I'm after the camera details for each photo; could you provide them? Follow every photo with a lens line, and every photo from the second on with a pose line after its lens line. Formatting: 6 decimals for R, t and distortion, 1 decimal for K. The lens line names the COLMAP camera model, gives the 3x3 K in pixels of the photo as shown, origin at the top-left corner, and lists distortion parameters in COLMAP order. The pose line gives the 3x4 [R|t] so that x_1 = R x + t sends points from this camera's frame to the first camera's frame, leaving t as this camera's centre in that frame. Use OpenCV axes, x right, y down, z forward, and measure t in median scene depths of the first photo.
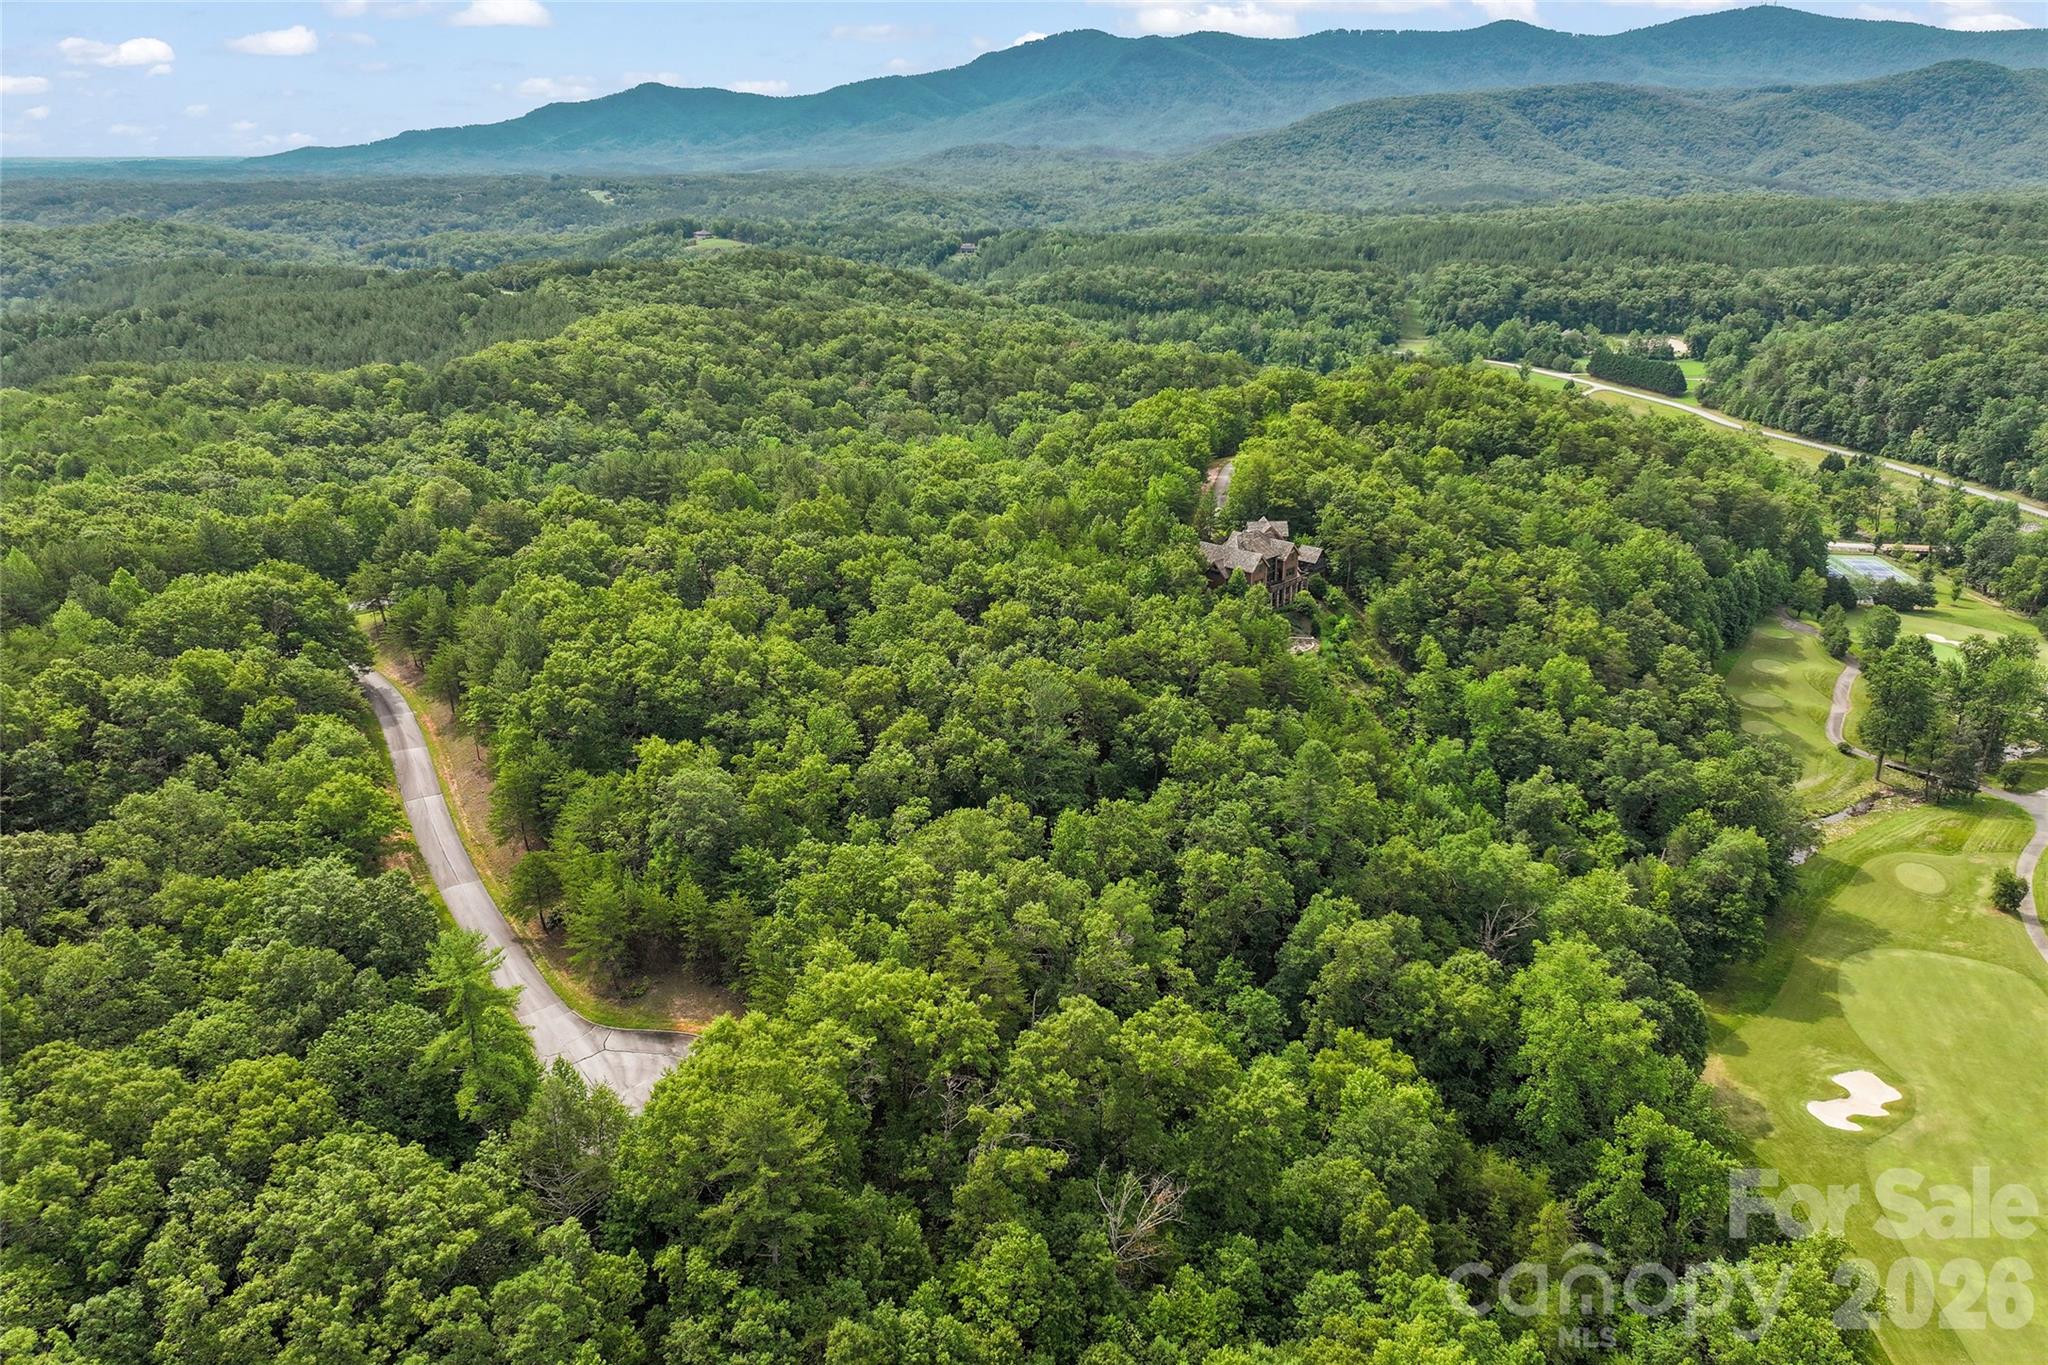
lens RADIAL K [[1438.1, 0, 1031.5], [0, 1438.1, 678.6], [0, 0, 1]] dist [0.000853, 0.016054]
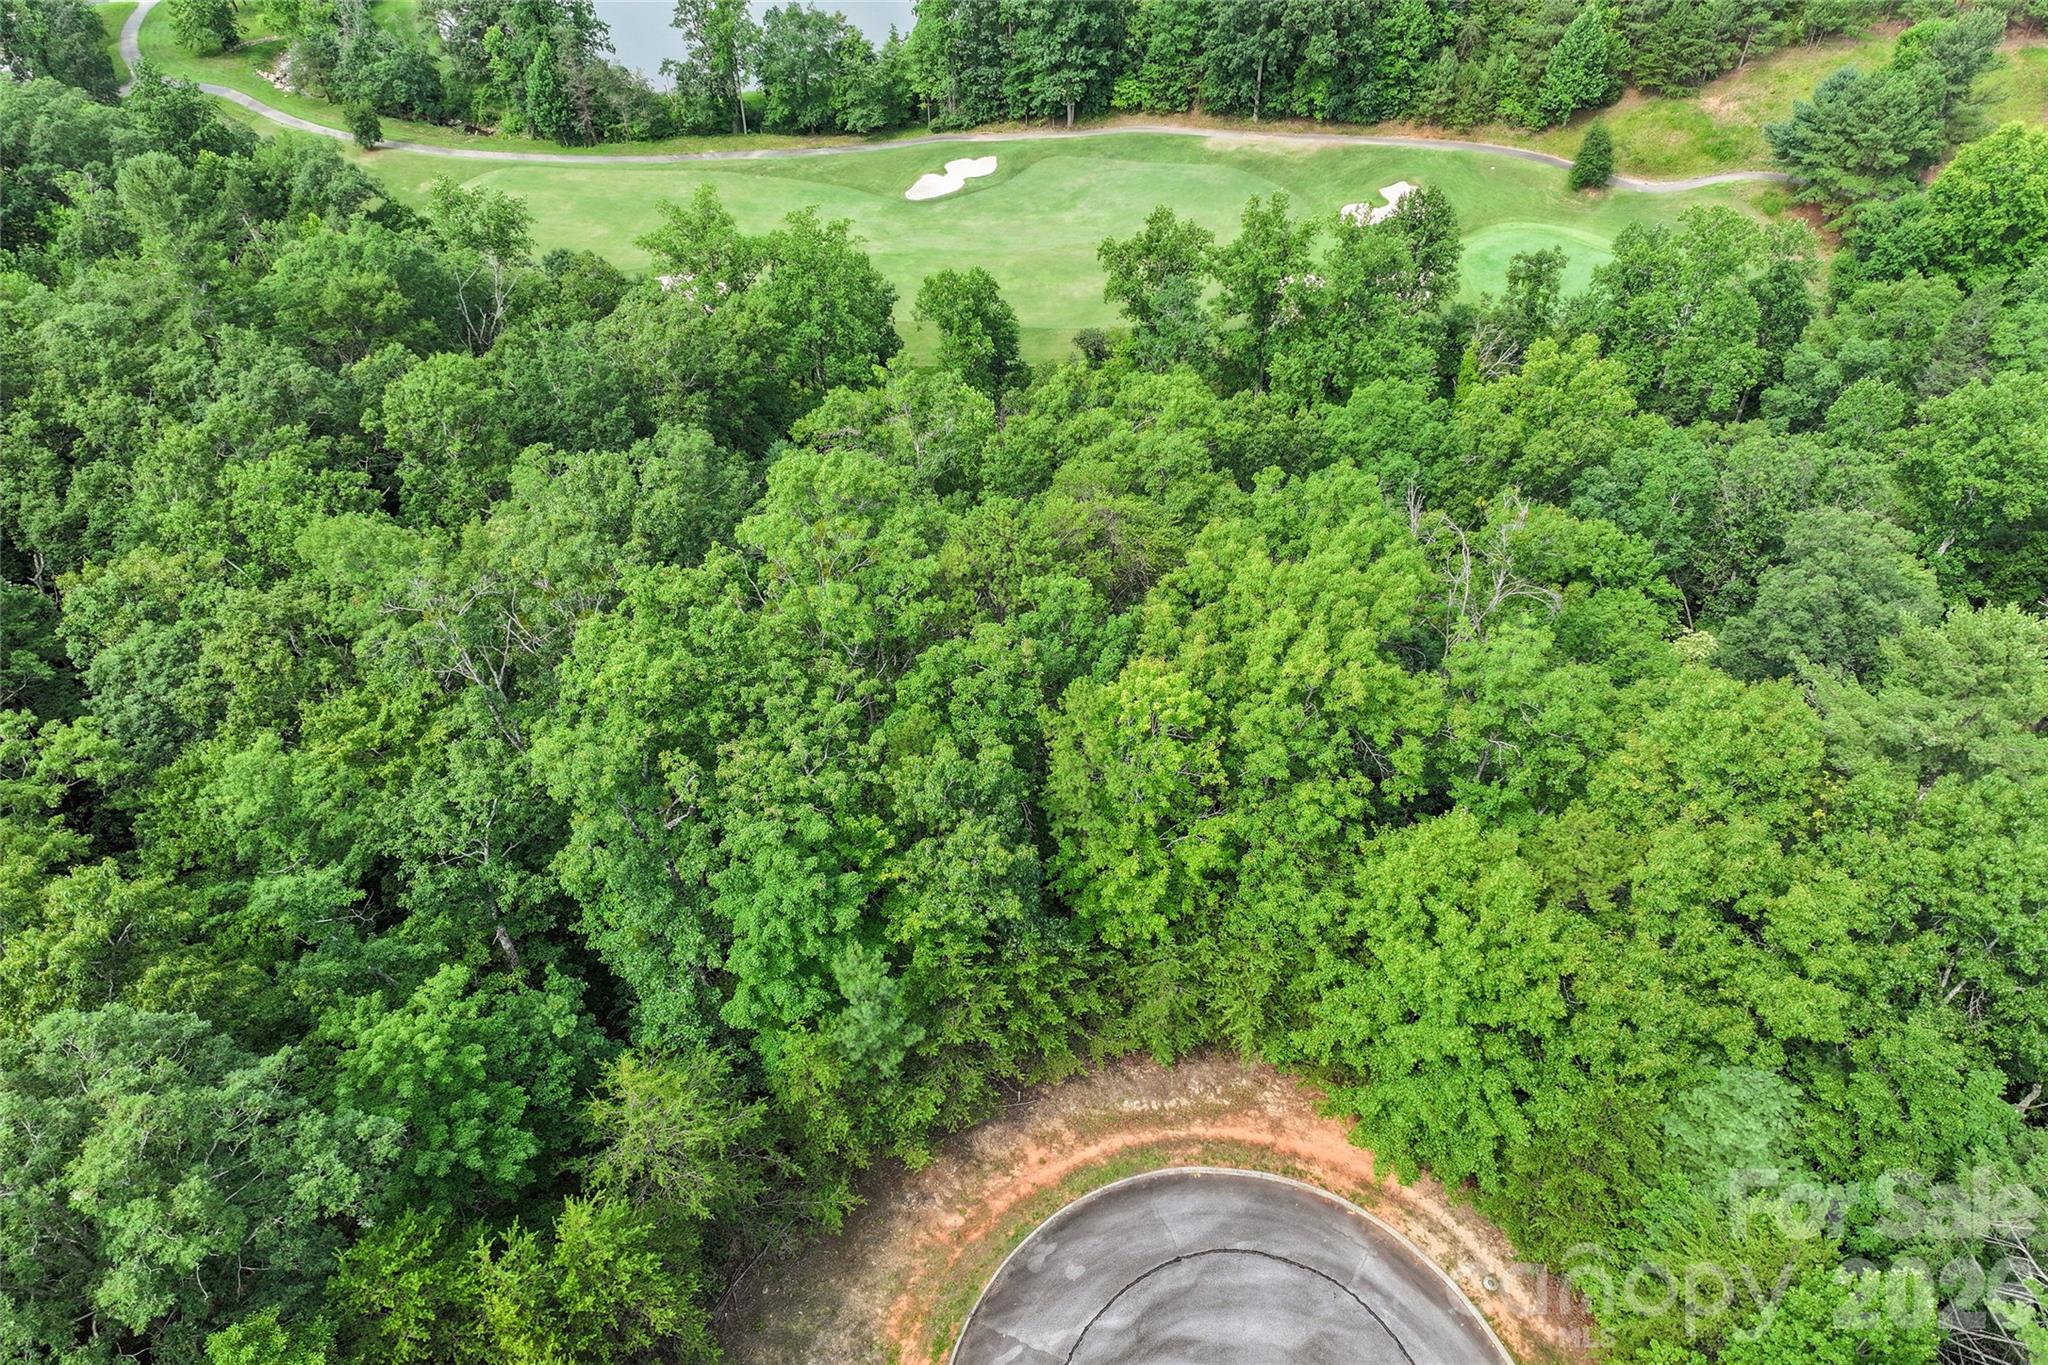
lens RADIAL K [[1438.1, 0, 1032.3], [0, 1438.1, 745.3], [0, 0, 1]] dist [0.000853, 0.016054]
pose [[-0.038442, -0.686198, 0.726398, -0.143473], [0.355339, 0.670034, 0.651758, -0.016148], [-0.933947, 0.283172, 0.218076, 0.334202]]
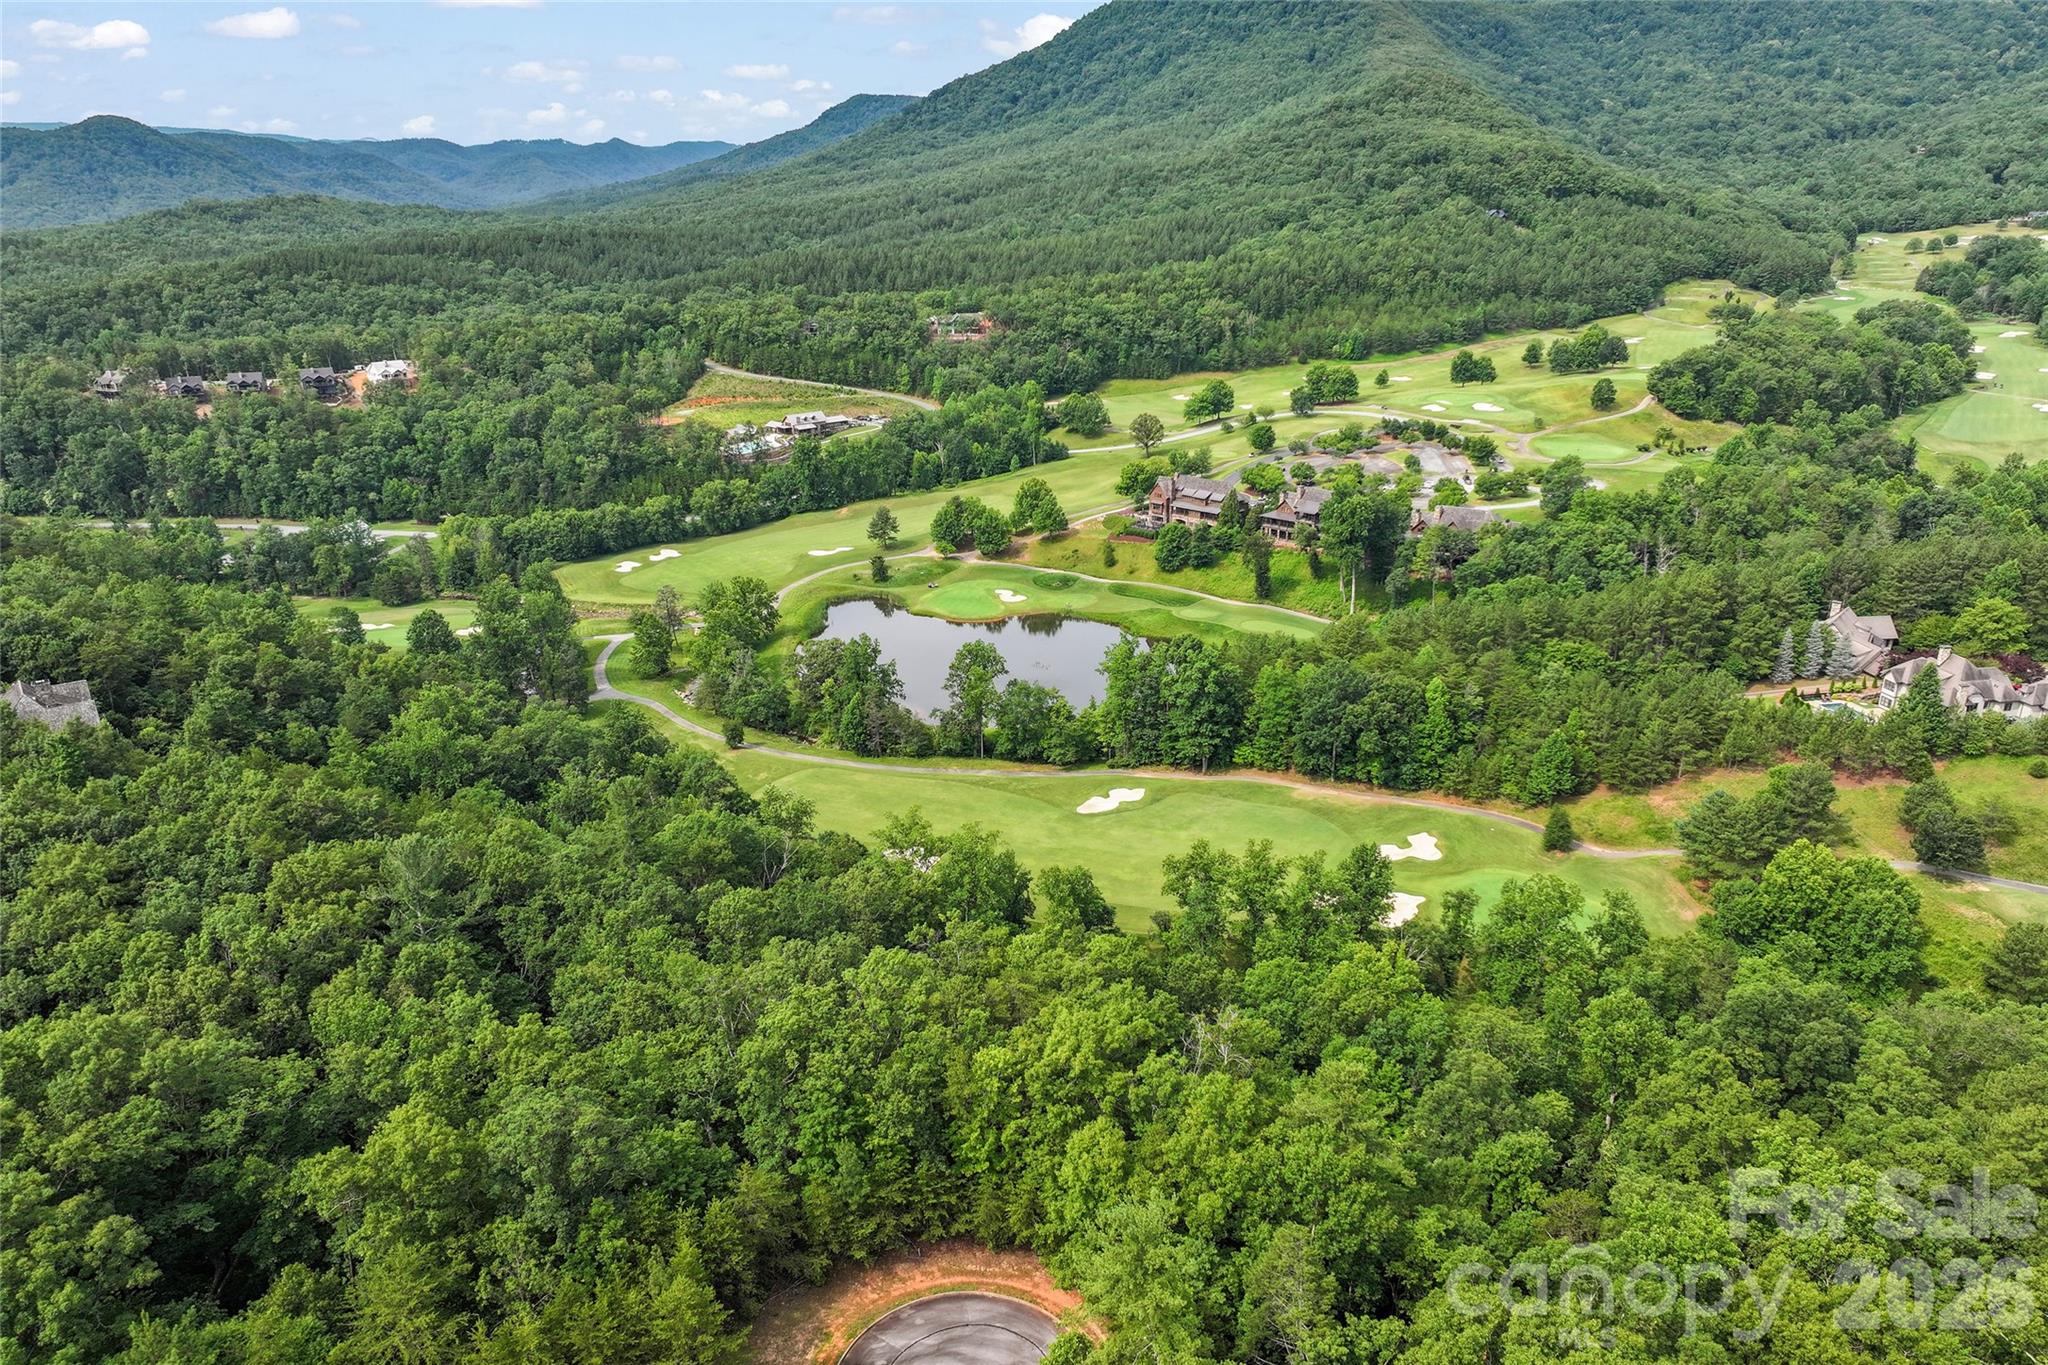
lens RADIAL K [[1438.1, 0, 1031.8], [0, 1438.1, 720.7], [0, 0, 1]] dist [0.000853, 0.016054]
pose [[0.171816, -0.339338, 0.924840, -0.295762], [0.348913, 0.898907, 0.265002, -0.070386], [-0.921270, 0.277157, 0.272846, 0.244459]]
